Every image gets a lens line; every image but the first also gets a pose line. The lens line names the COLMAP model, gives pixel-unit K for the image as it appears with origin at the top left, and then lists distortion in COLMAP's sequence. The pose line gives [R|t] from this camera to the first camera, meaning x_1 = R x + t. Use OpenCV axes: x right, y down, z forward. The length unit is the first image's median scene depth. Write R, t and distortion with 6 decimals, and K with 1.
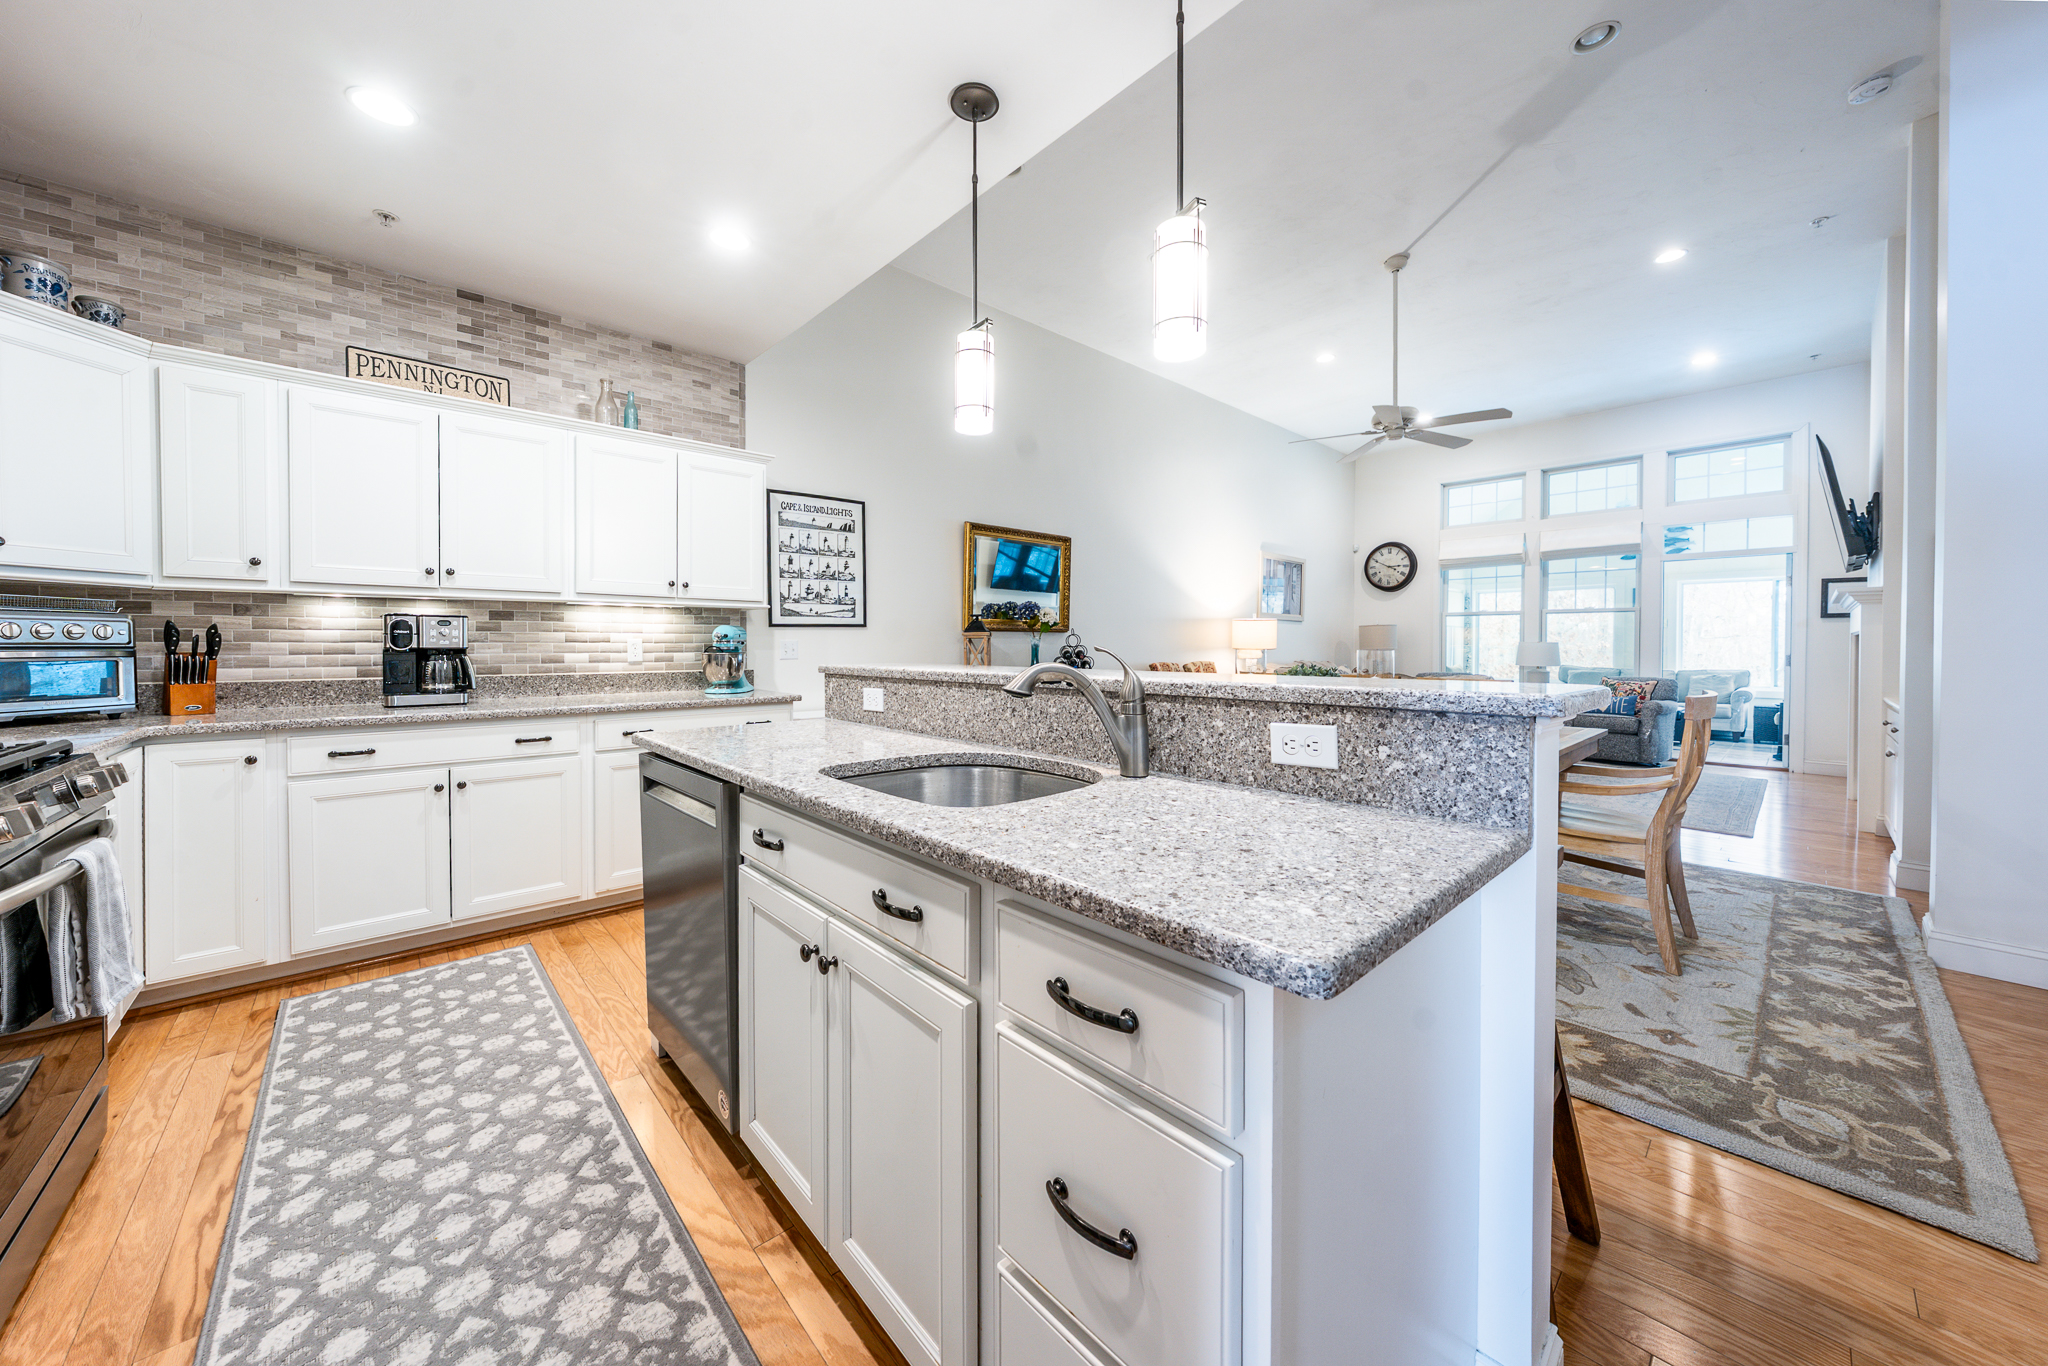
lens RADIAL K [[718.0, 0, 1001.2], [0, 718.0, 653.9], [0, 0, 1]] dist [-0.001649, -0.000280]
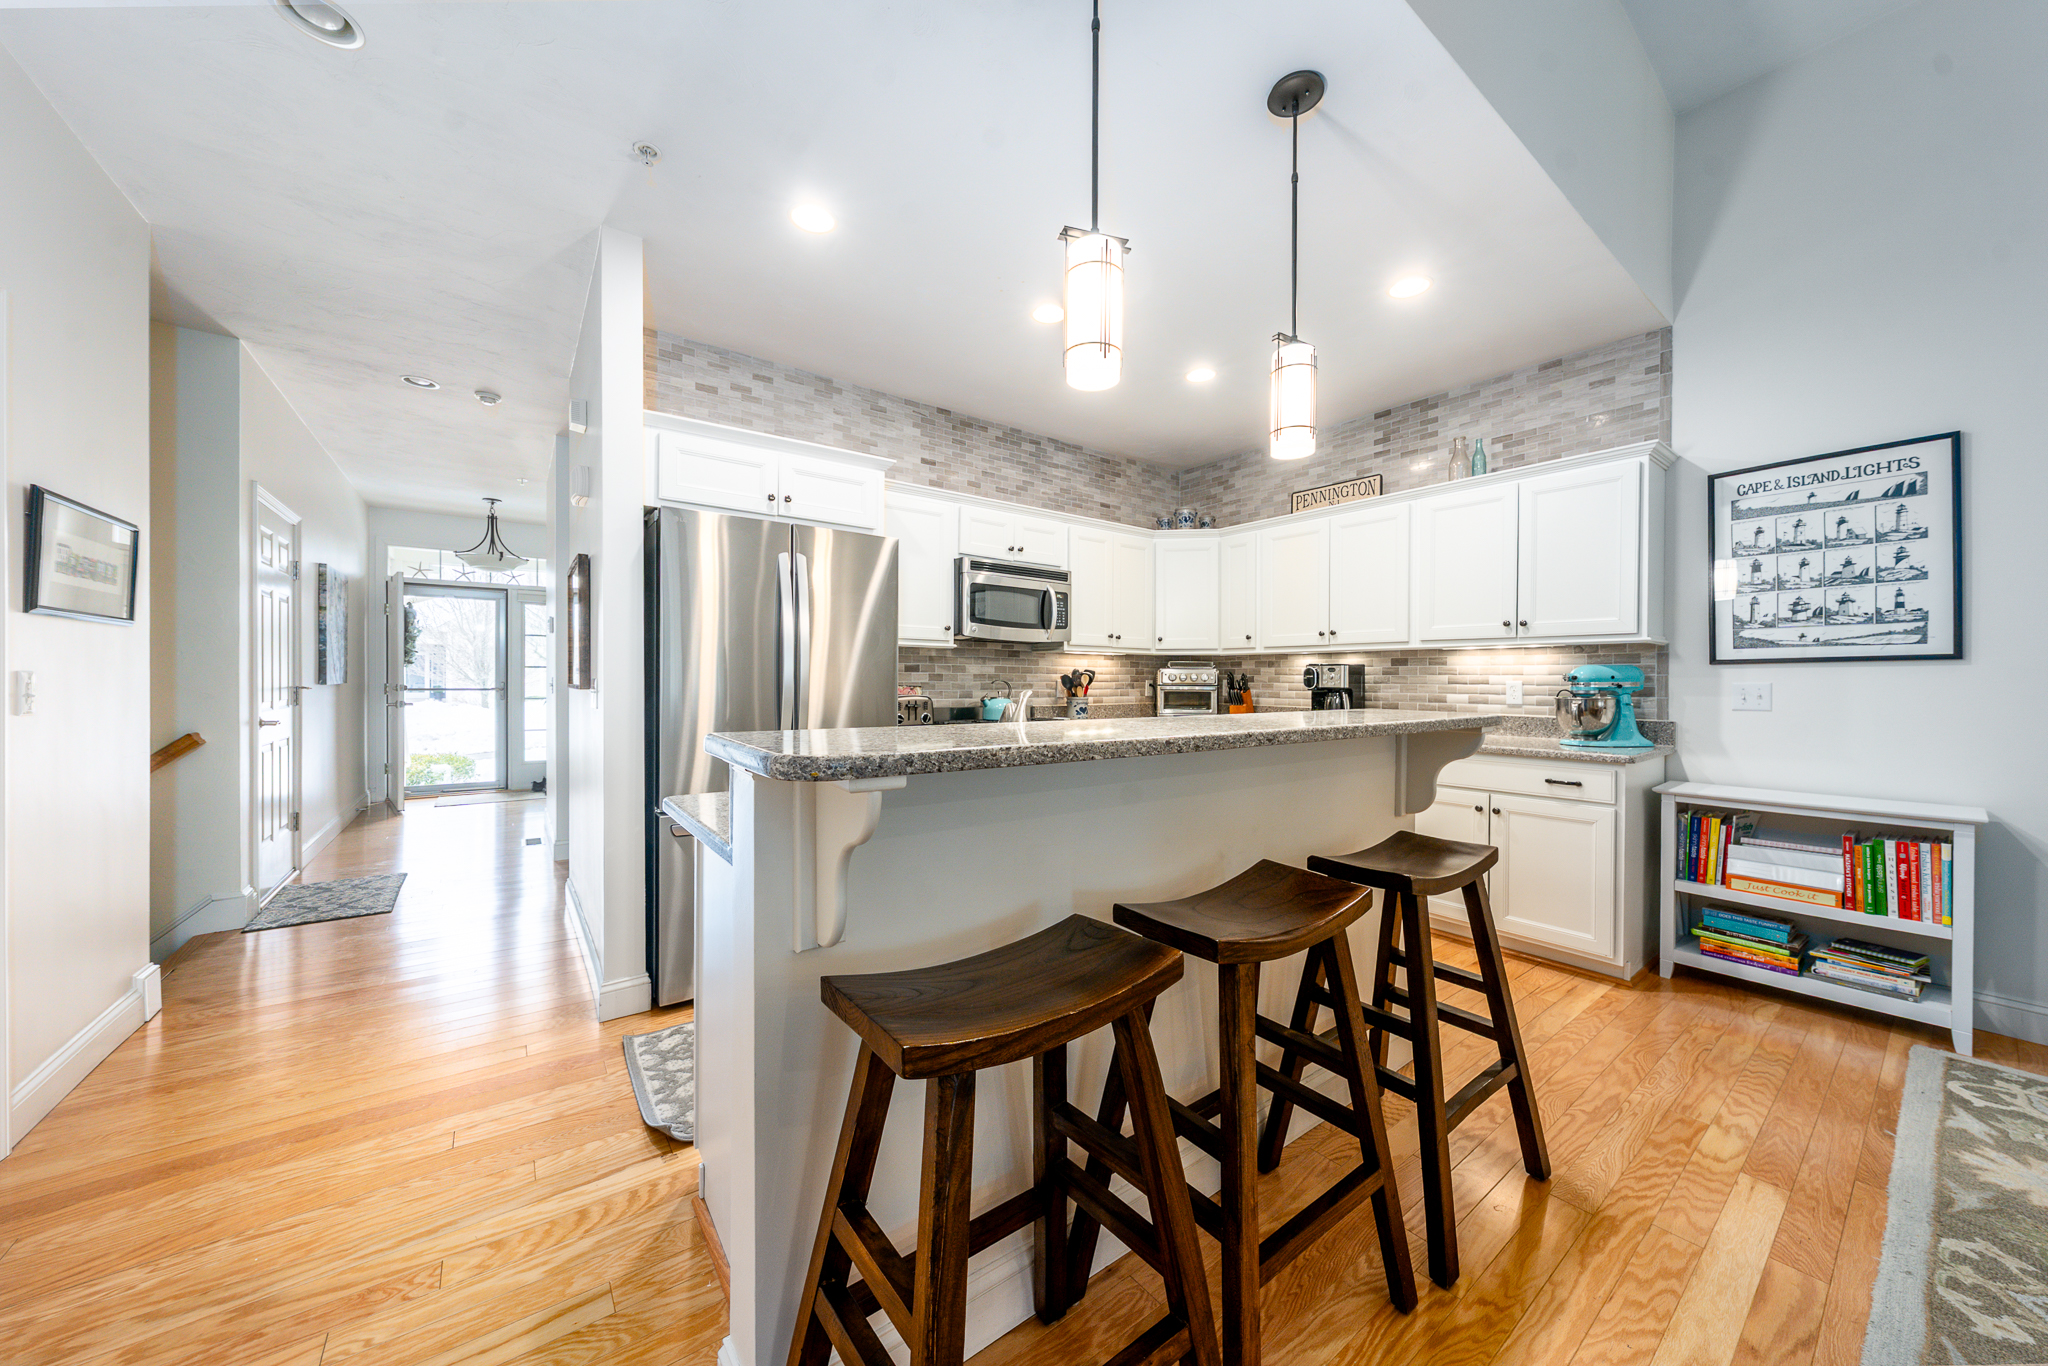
lens RADIAL K [[700.3, 0, 1036.1], [0, 700.3, 682.4], [0, 0, 1]] dist [-0.001550, -0.000152]
pose [[-0.073890, 0.005195, -0.997253, 0.539484], [-0.017374, 0.999828, 0.006496, -0.015090], [0.997115, 0.017806, -0.073787, 0.463917]]
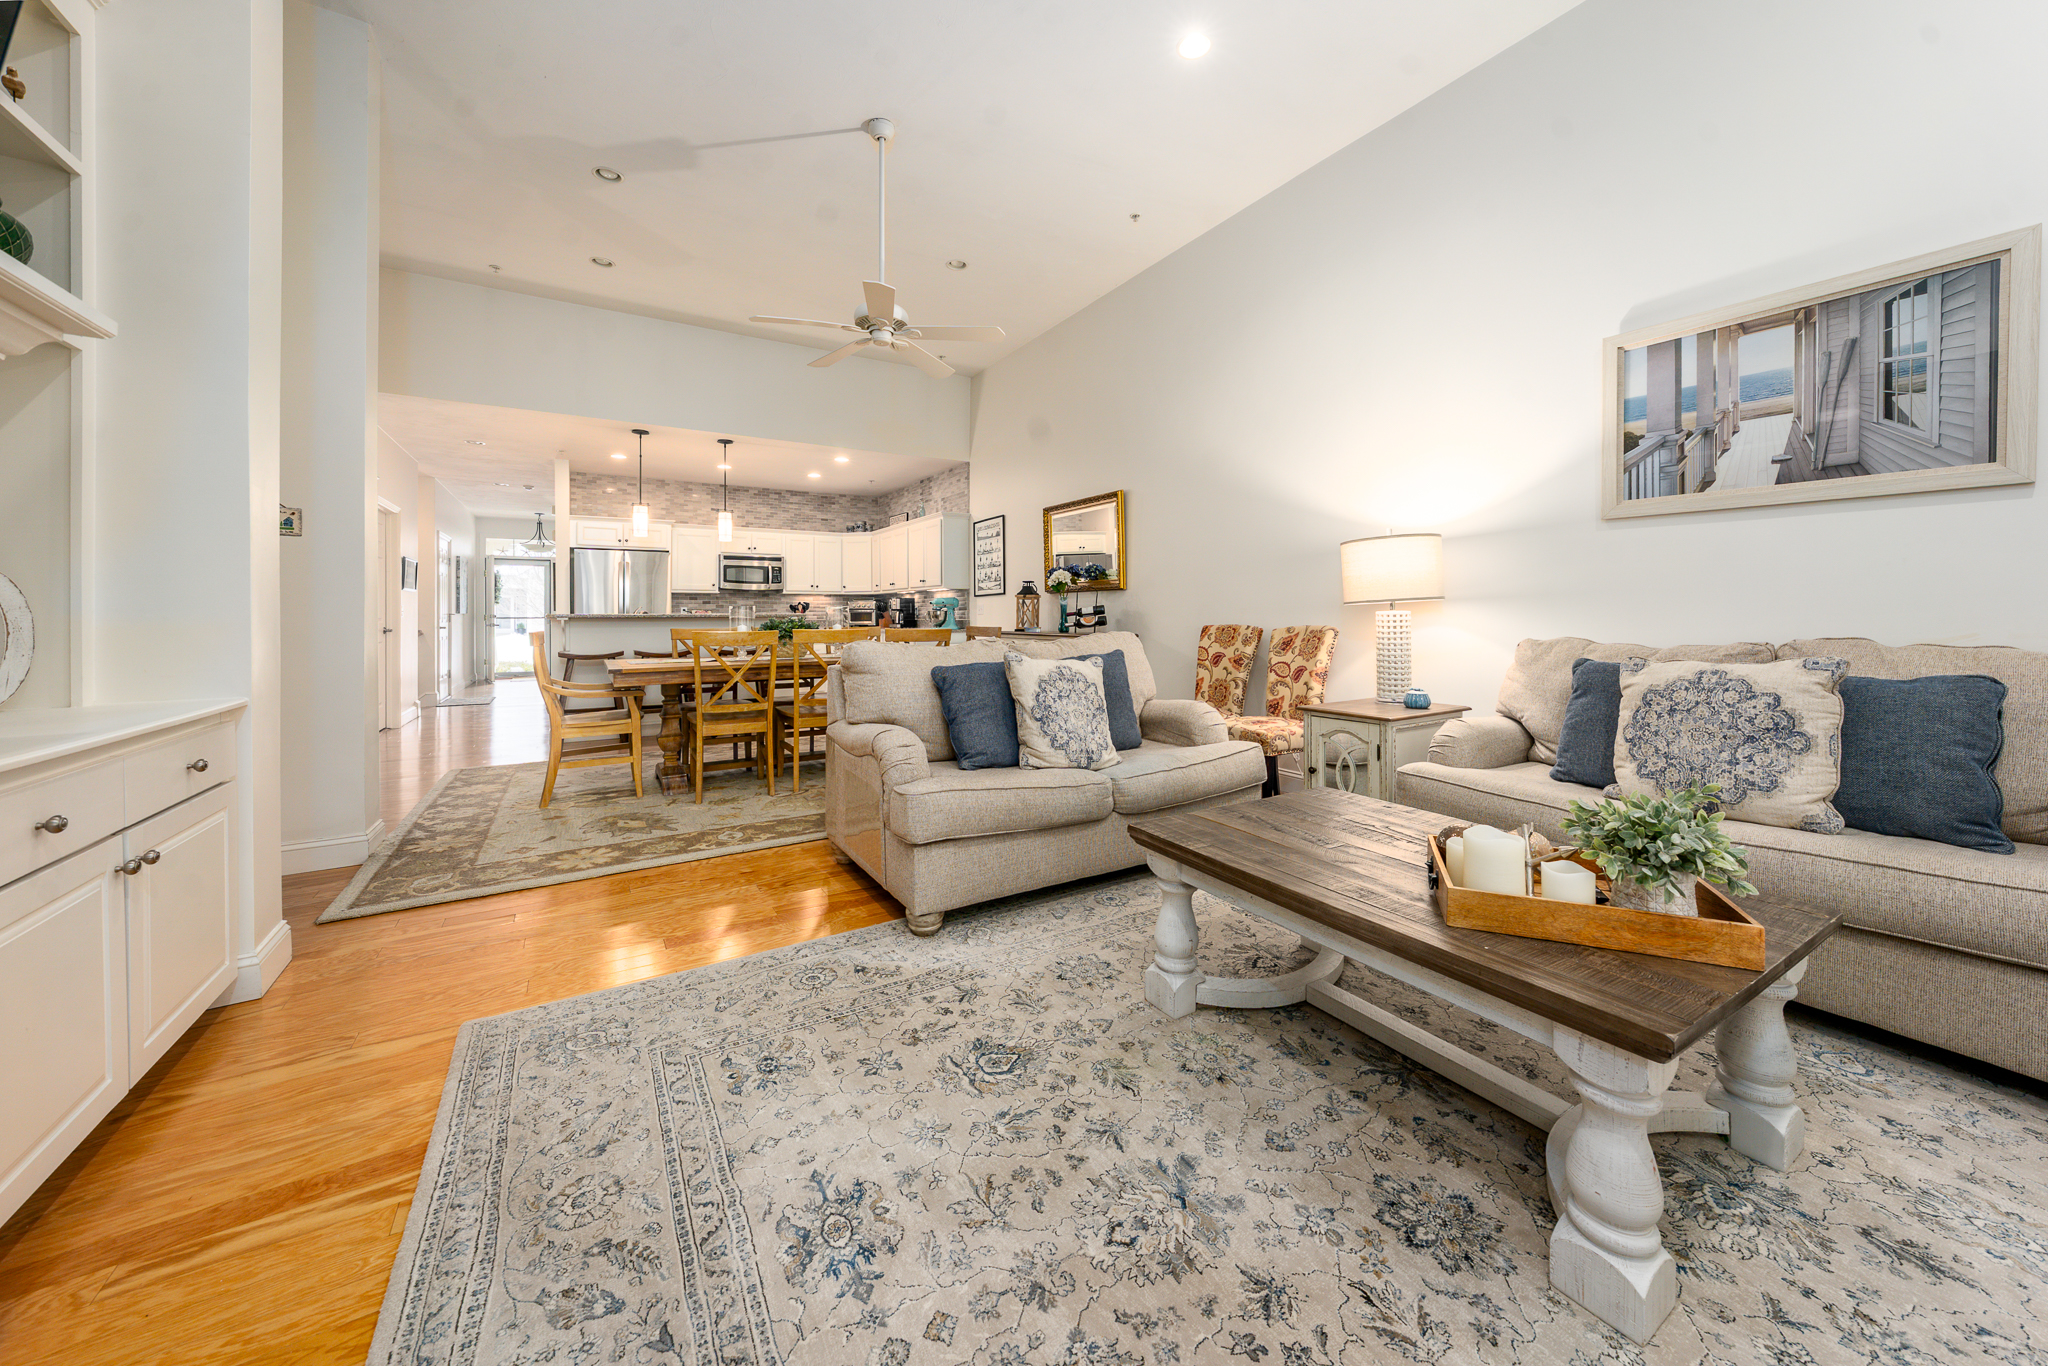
lens RADIAL K [[717.1, 0, 1044.4], [0, 717.1, 610.2], [0, 0, 1]] dist [-0.001160, -0.000174]
pose [[-0.153677, -0.005409, -0.988106, 1.834251], [-0.007418, 0.999963, -0.004320, 0.003741], [0.988093, 0.006666, -0.153711, 1.820266]]
